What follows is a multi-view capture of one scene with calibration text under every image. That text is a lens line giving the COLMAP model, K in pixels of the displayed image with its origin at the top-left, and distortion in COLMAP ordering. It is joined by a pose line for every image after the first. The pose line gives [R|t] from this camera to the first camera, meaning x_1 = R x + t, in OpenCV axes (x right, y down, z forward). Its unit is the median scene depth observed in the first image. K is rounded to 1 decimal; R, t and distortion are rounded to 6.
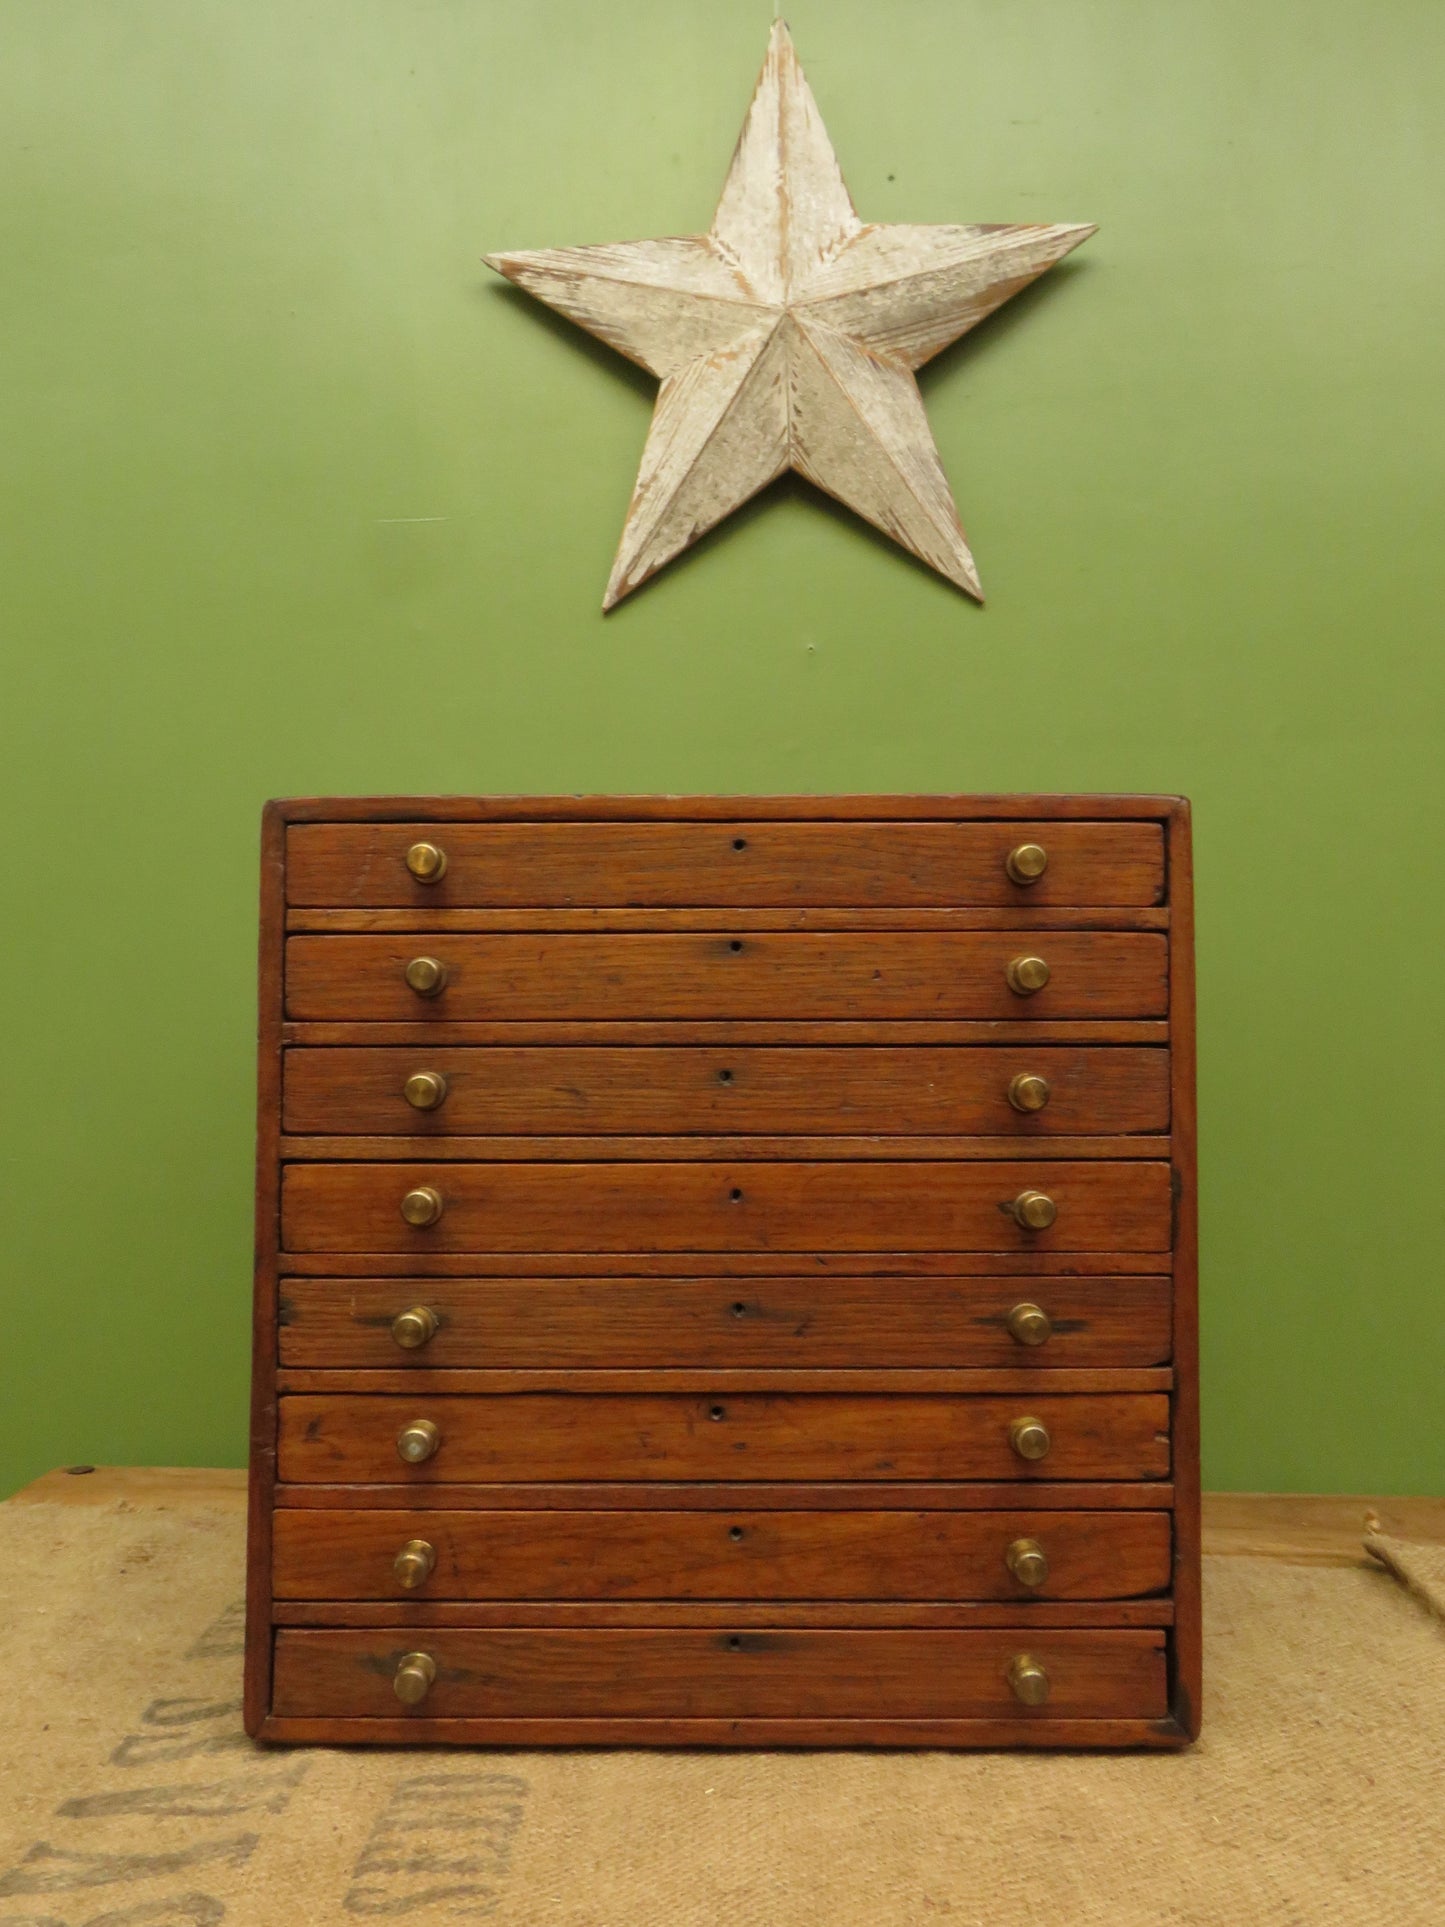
lens RADIAL K [[1514.2, 0, 737.3], [0, 1514.2, 973.1], [0, 0, 1]] dist [-0.012545, 0.002751]
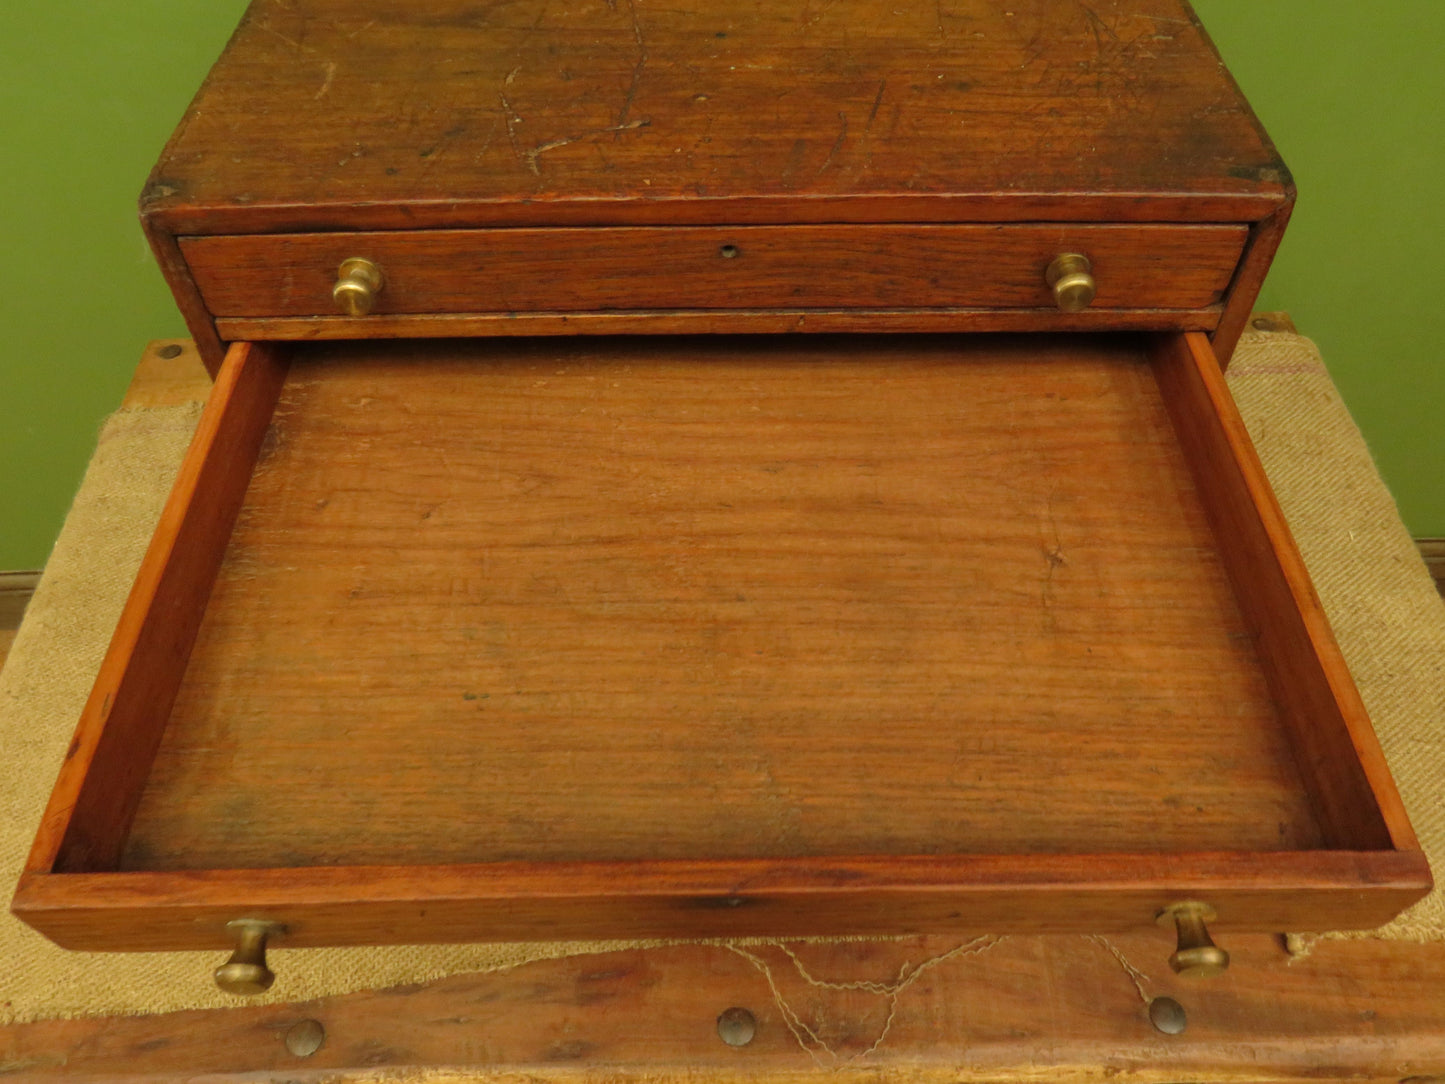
lens RADIAL K [[1135.4, 0, 719.2], [0, 1135.4, 543.2], [0, 0, 1]] dist [-0.012545, 0.002751]
pose [[0.999866, -0.011329, -0.011840, 0.002390], [0.016261, 0.596476, 0.802466, -0.494182], [-0.002029, -0.802551, 0.596580, 0.509654]]
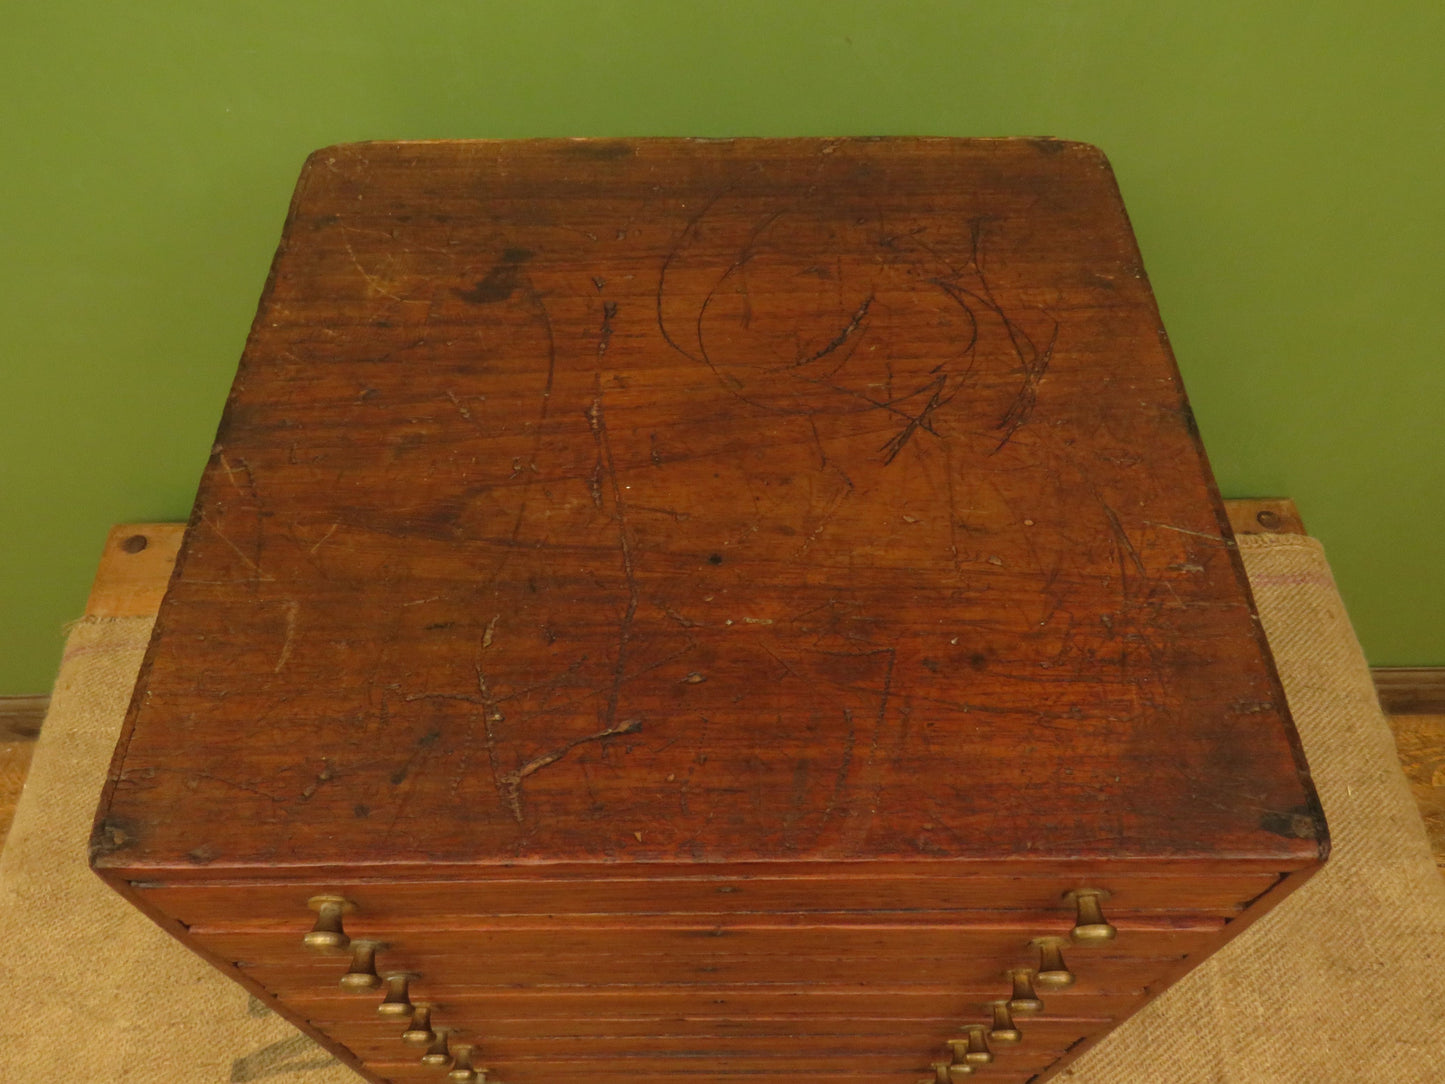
lens RADIAL K [[1135.4, 0, 719.5], [0, 1135.4, 545.6], [0, 0, 1]] dist [-0.012545, 0.002751]
pose [[0.999960, -0.008657, 0.002444, -0.000993], [0.002396, 0.518231, 0.855238, -0.681159], [-0.008670, -0.855197, 0.518230, 0.859774]]
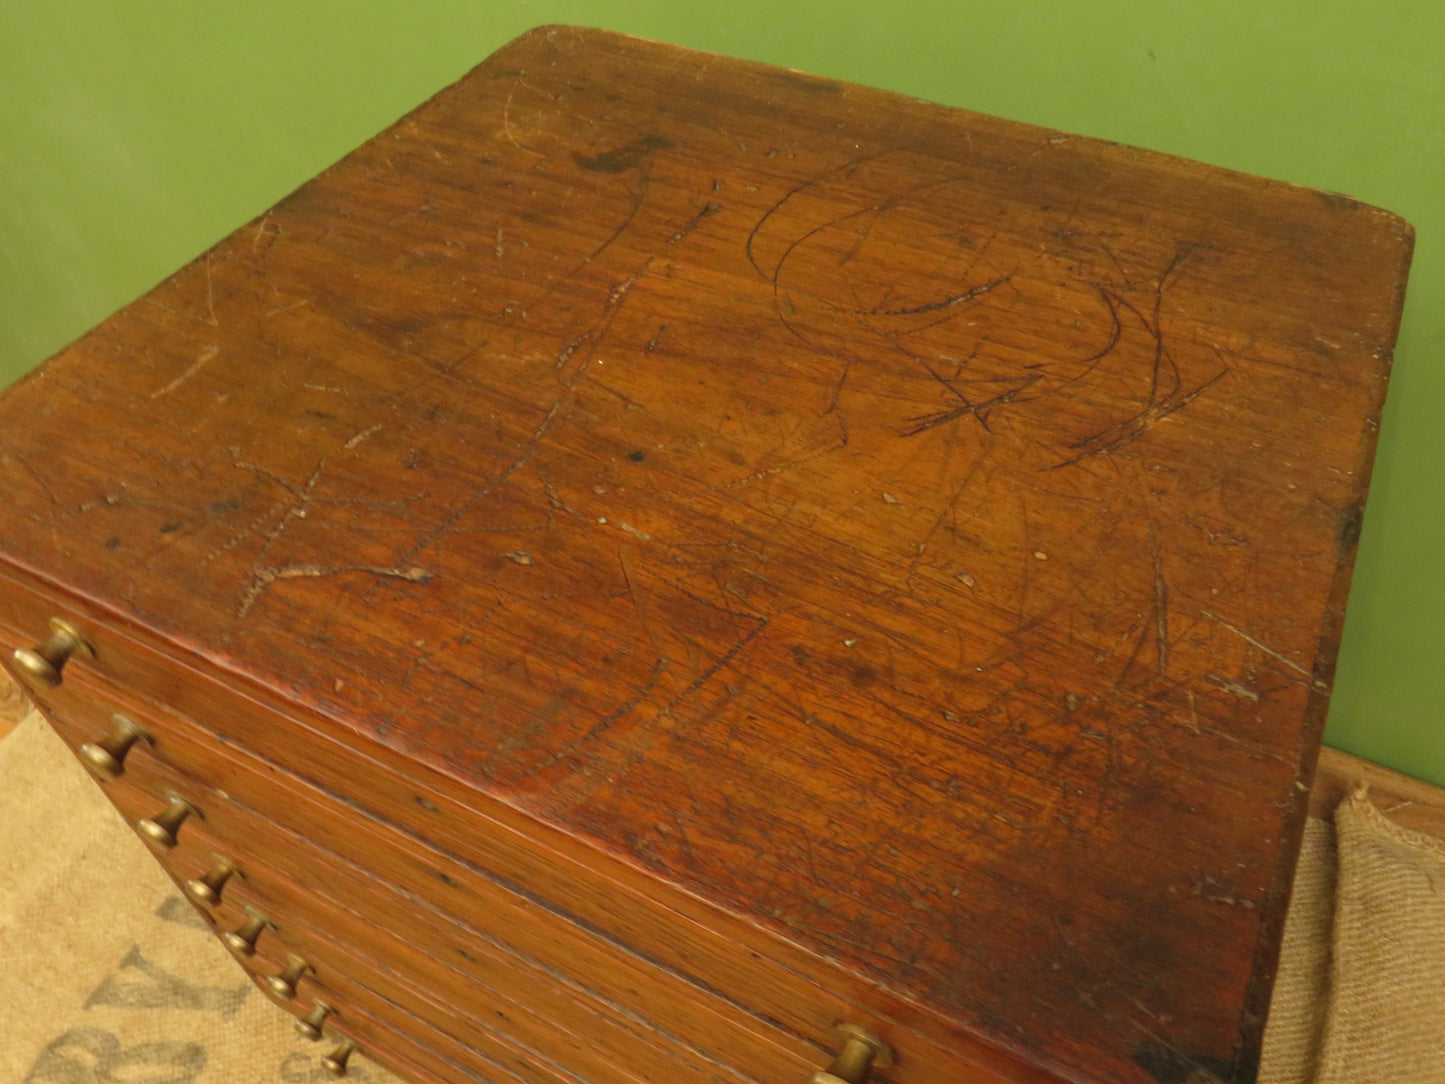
lens RADIAL K [[1135.4, 0, 720.9], [0, 1135.4, 539.5], [0, 0, 1]] dist [-0.012545, 0.002751]
pose [[0.888534, 0.329853, -0.318910, 0.217351], [0.041503, 0.634447, 0.771851, -0.497823], [0.456929, -0.699052, 0.550038, 0.892166]]
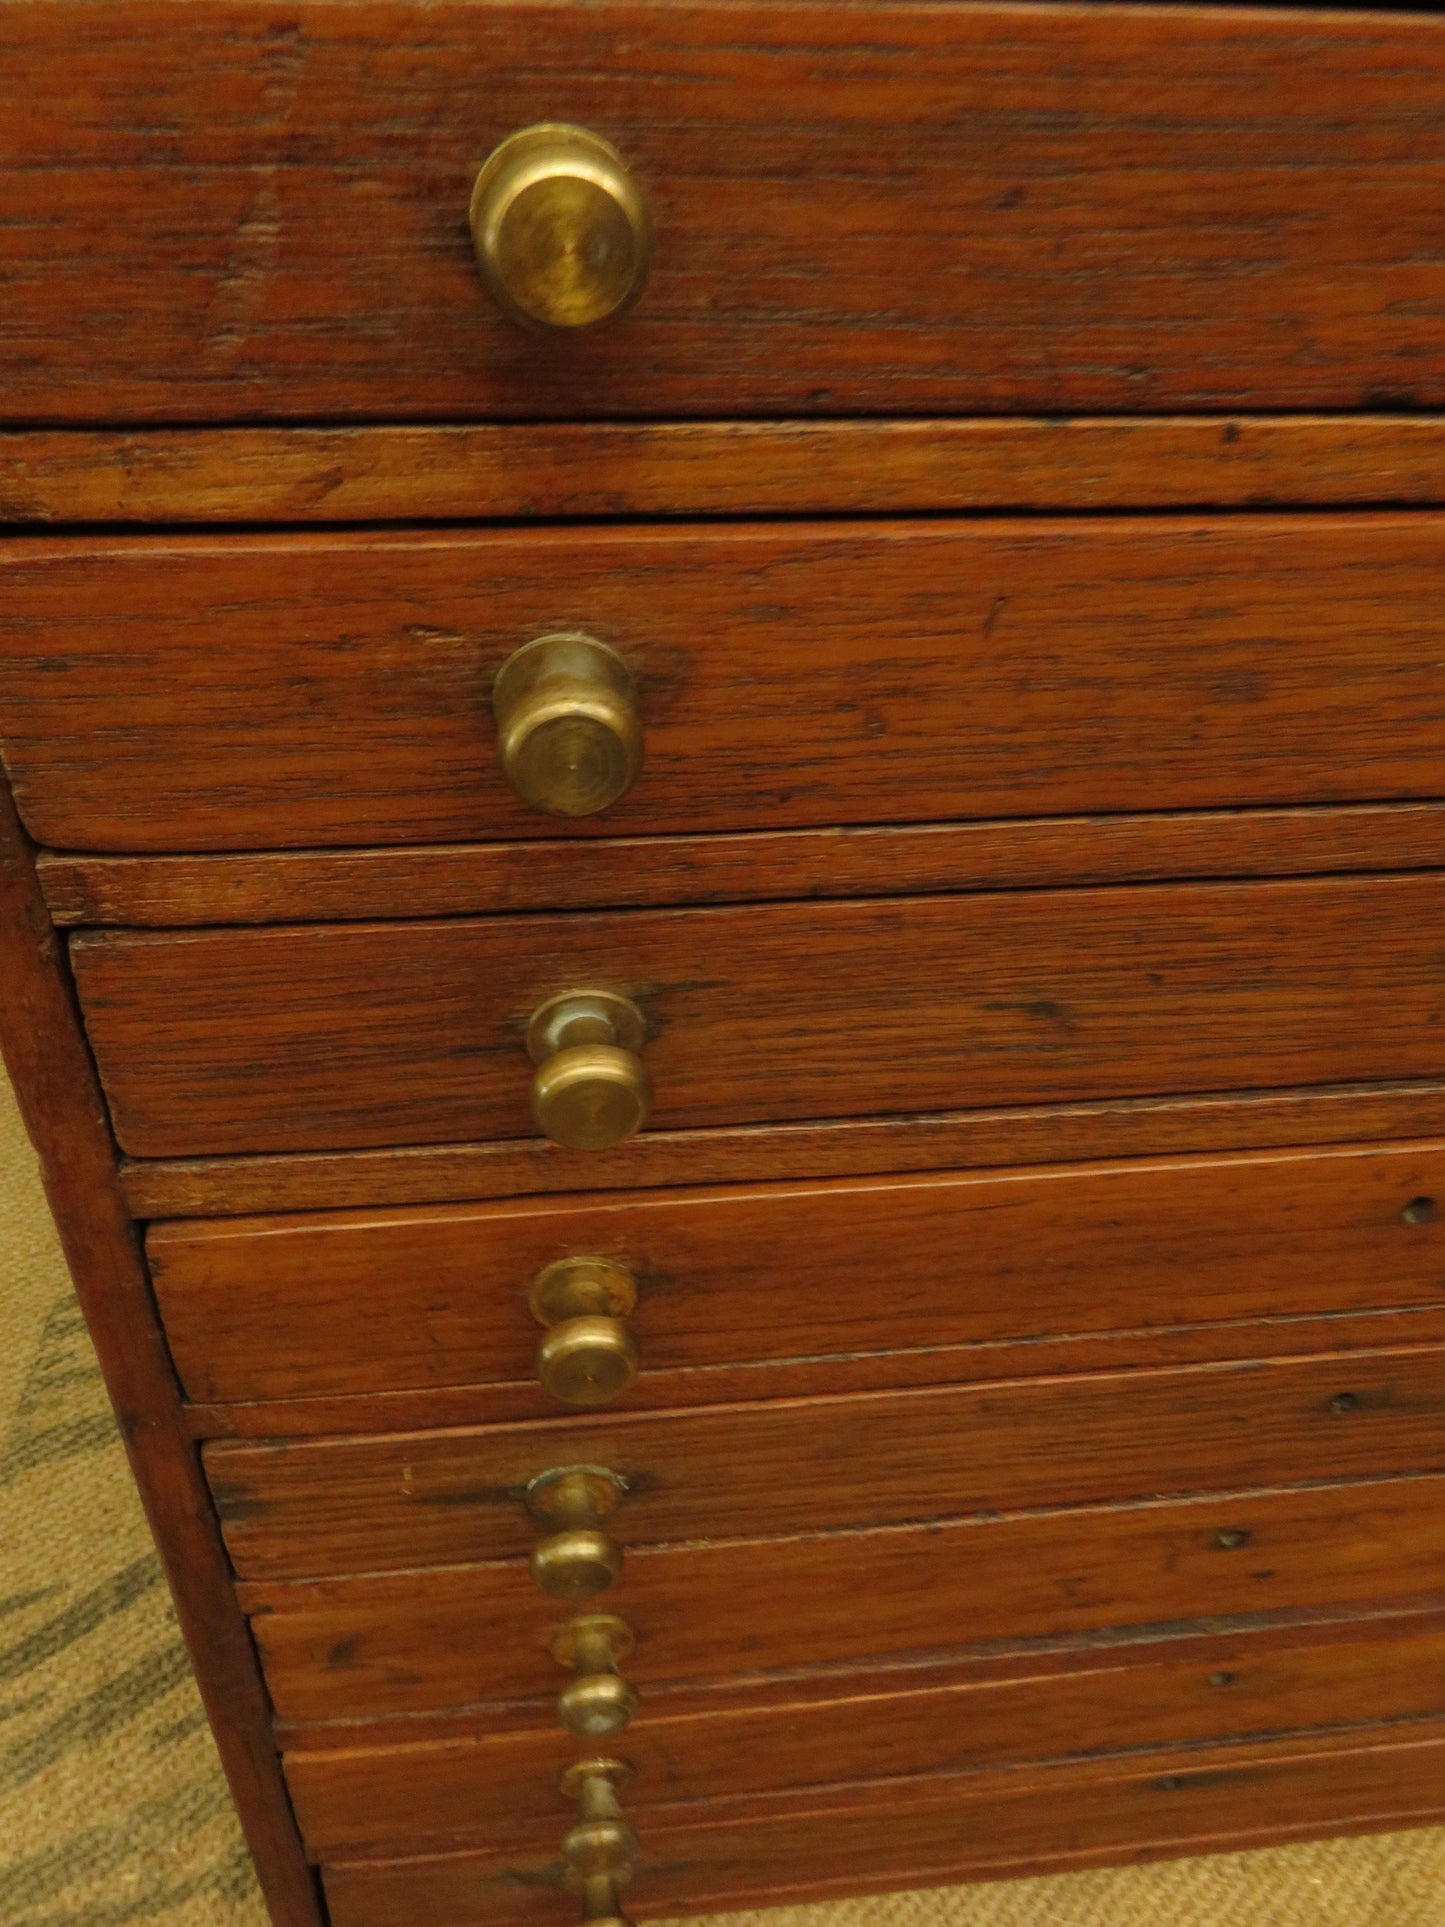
lens RADIAL K [[1514.2, 0, 710.4], [0, 1514.2, 958.3], [0, 0, 1]] dist [-0.012545, 0.002751]
pose [[0.992854, -0.043347, 0.111189, -0.213100], [-0.037523, 0.771062, 0.635654, -0.129976], [-0.113287, -0.635283, 0.763925, 0.775203]]
